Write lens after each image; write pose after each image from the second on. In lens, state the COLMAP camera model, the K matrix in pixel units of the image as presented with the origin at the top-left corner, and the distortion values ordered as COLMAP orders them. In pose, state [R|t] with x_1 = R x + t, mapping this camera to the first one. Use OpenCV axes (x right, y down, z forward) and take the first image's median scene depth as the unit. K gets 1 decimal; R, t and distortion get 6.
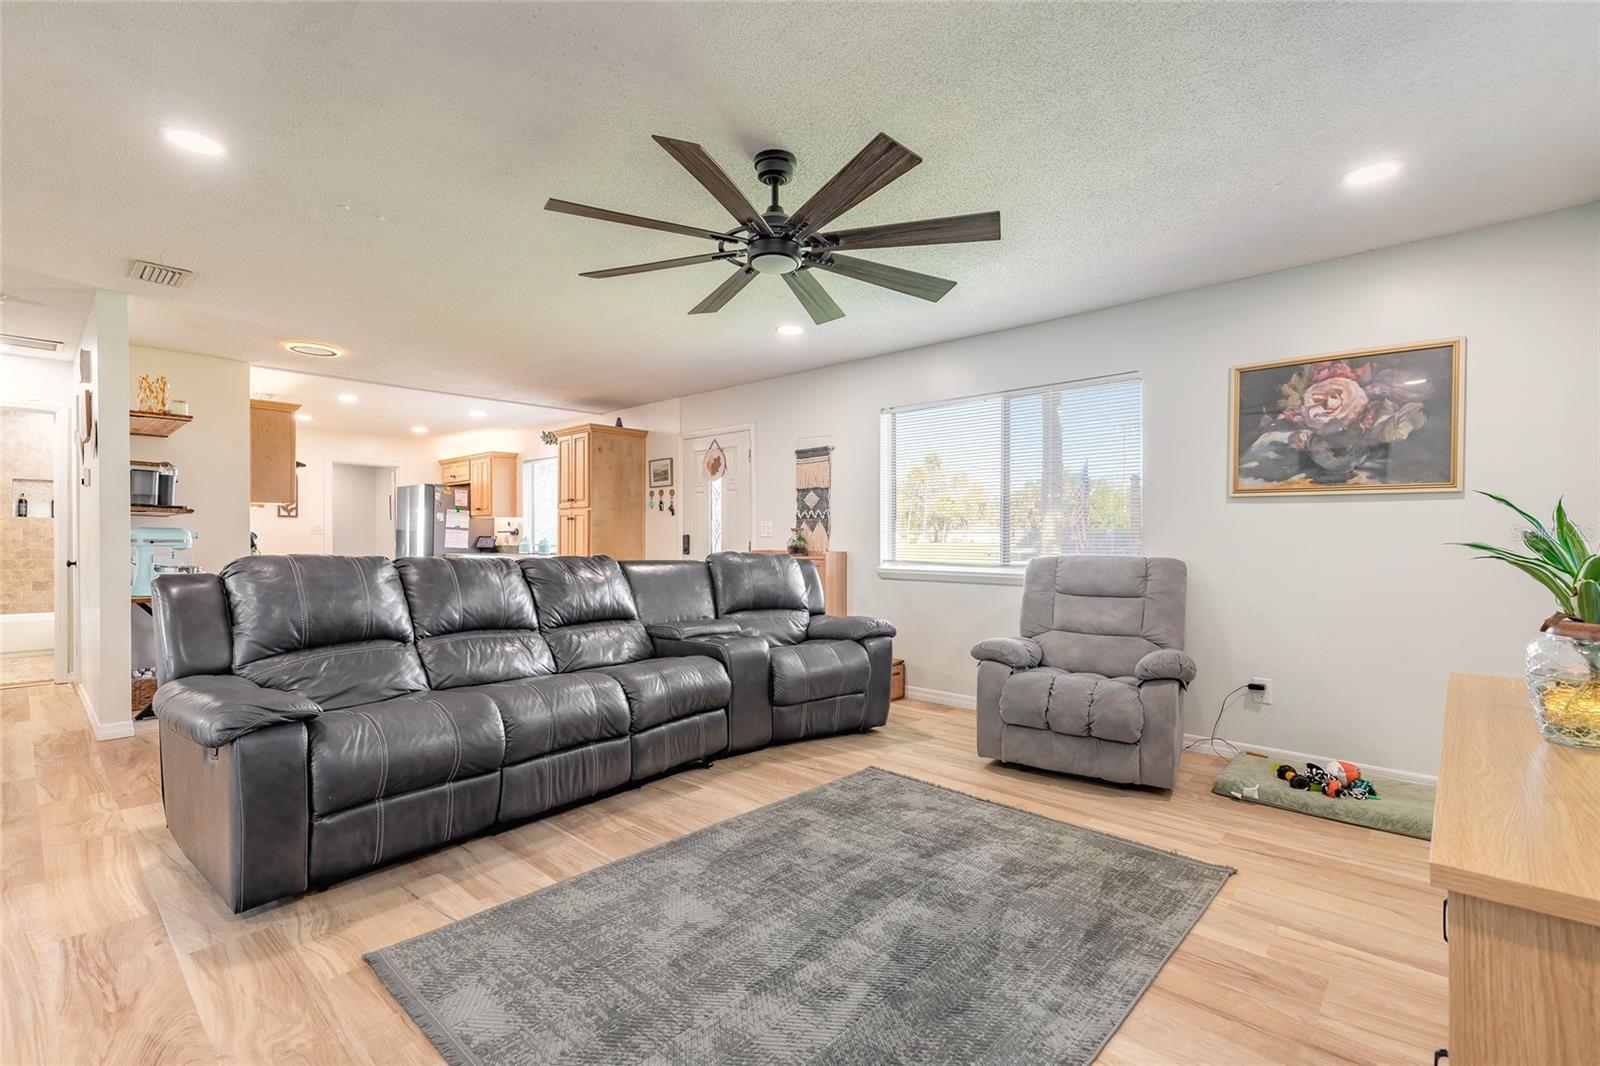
lens RADIAL K [[721.6, 0, 791.6], [0, 721.6, 541.1], [0, 0, 1]] dist [0.008958, -0.002073]
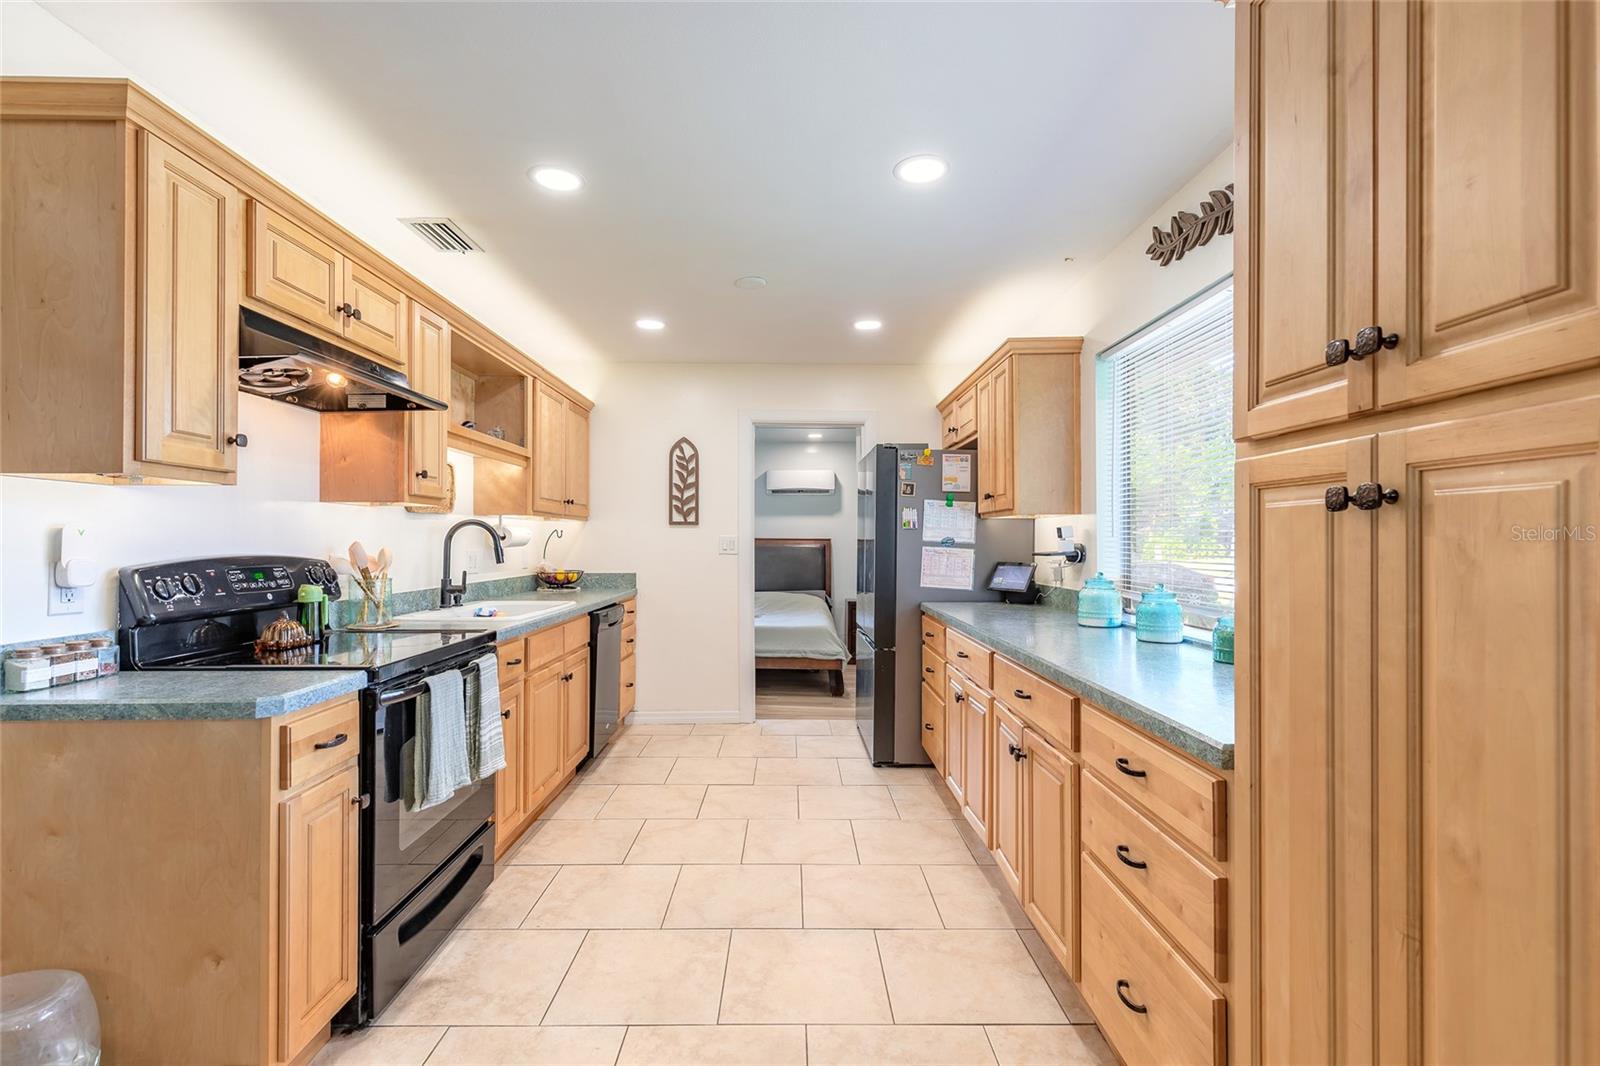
lens RADIAL K [[721.6, 0, 796.2], [0, 721.6, 538.5], [0, 0, 1]] dist [0.008958, -0.002073]
pose [[0.691691, -0.004276, -0.722181, -0.596020], [-0.001541, 0.999971, -0.007397, -0.048696], [0.722192, 0.006229, 0.691664, 1.771719]]
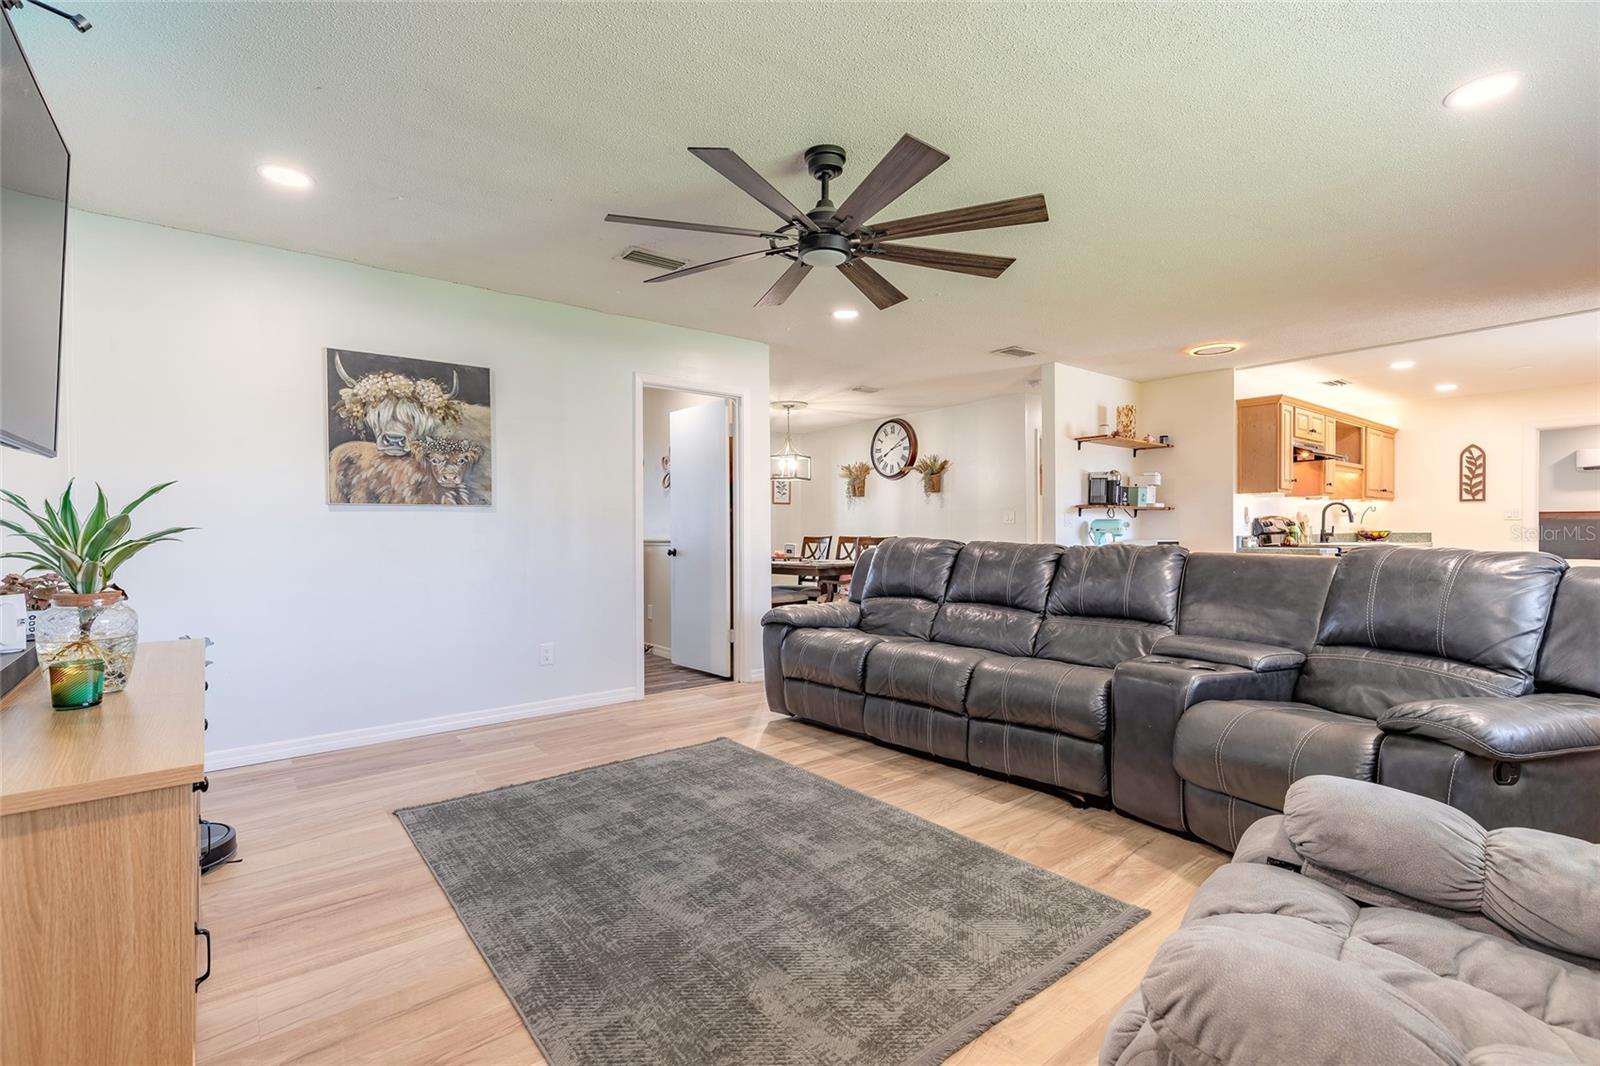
lens RADIAL K [[721.6, 0, 798.4], [0, 721.6, 543.9], [0, 0, 1]] dist [0.008958, -0.002073]
pose [[-0.143905, 0.016907, -0.989447, 0.764184], [0.003217, 0.999857, 0.016617, 0.003392], [0.989586, -0.000792, -0.143939, 0.845498]]
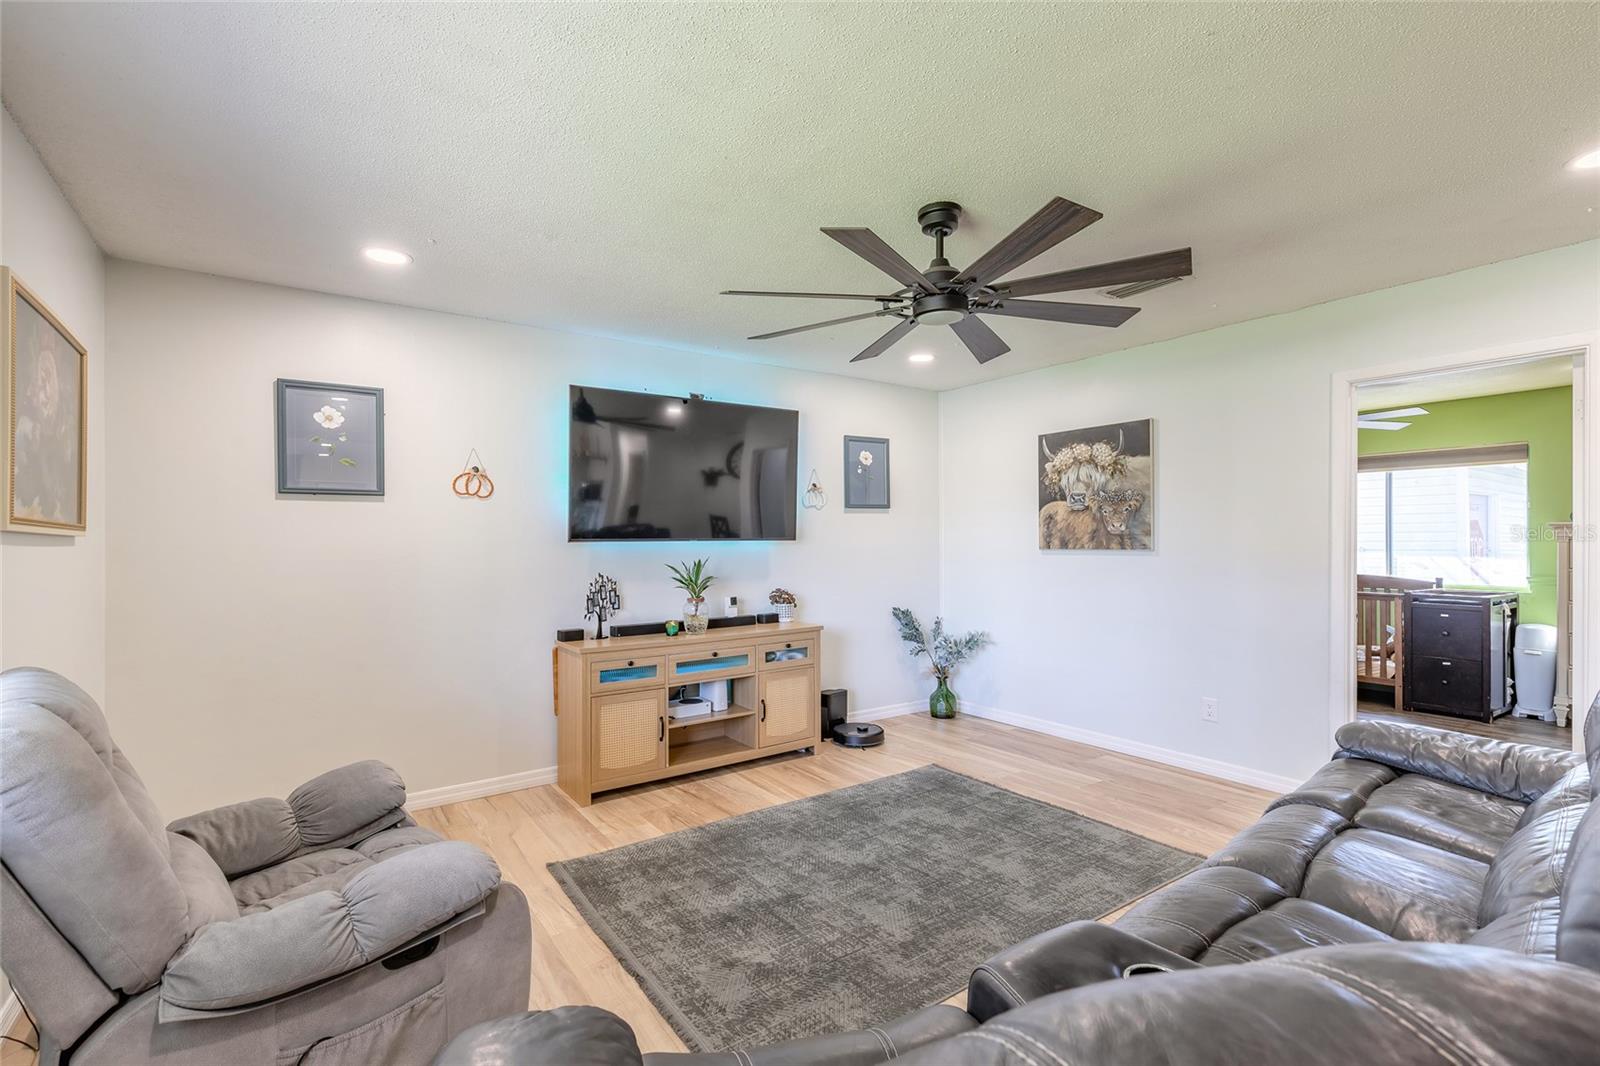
lens RADIAL K [[721.6, 0, 797.1], [0, 721.6, 535.2], [0, 0, 1]] dist [0.008958, -0.002073]
pose [[-0.979097, -0.000247, 0.203396, -0.025041], [-0.001303, 0.999986, -0.005058, -0.061633], [-0.203392, -0.005218, -0.979083, 1.533100]]
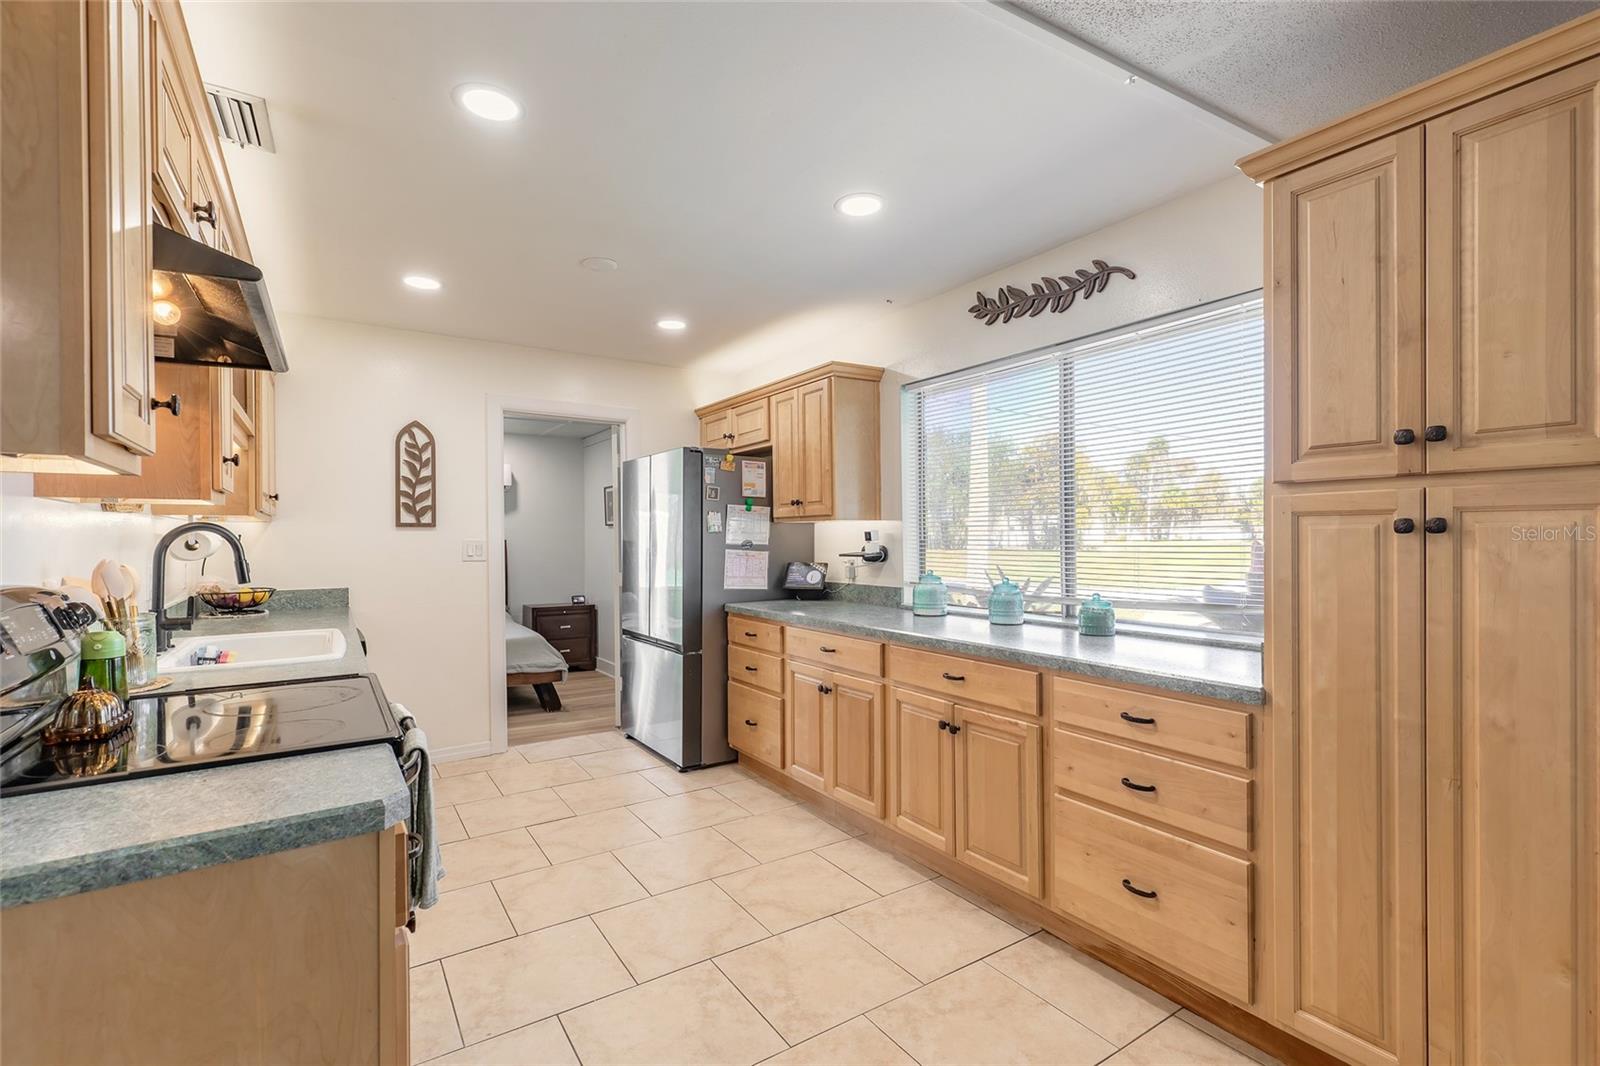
lens RADIAL K [[721.6, 0, 798.7], [0, 721.6, 538.6], [0, 0, 1]] dist [0.008958, -0.002073]
pose [[0.972804, -0.008287, -0.231482, -0.910999], [0.008226, 0.999965, -0.001228, -0.060644], [0.231484, -0.000709, 0.972838, 1.584685]]
